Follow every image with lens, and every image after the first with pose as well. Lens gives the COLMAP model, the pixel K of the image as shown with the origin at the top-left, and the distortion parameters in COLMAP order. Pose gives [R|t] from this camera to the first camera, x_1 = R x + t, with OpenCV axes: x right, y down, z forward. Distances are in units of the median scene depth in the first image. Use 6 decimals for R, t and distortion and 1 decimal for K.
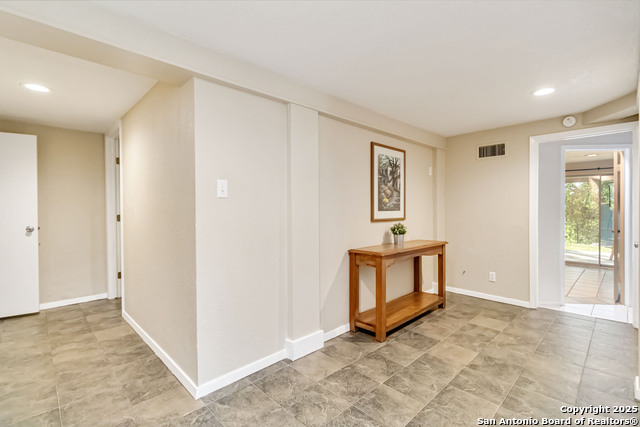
lens RADIAL K [[299.7, 0, 324.9], [0, 299.7, 212.9], [0, 0, 1]] dist [0.020464, 0.001937]
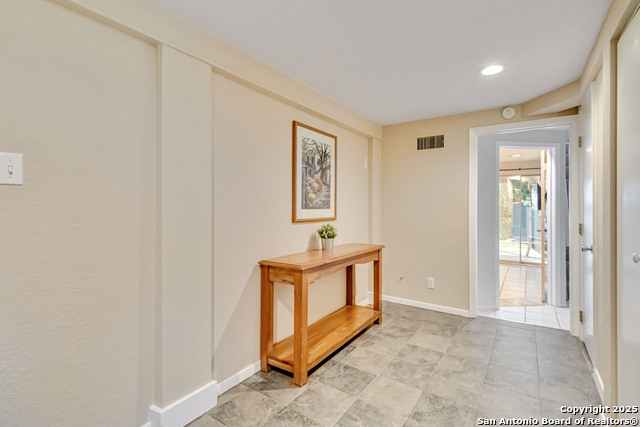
lens RADIAL K [[299.7, 0, 318.5], [0, 299.7, 208.8], [0, 0, 1]] dist [0.020464, 0.001937]
pose [[0.984030, 0.005294, 0.177926, 0.081073], [-0.004405, 0.999976, -0.005388, -0.002980], [-0.177951, 0.004518, 0.984029, 0.219045]]
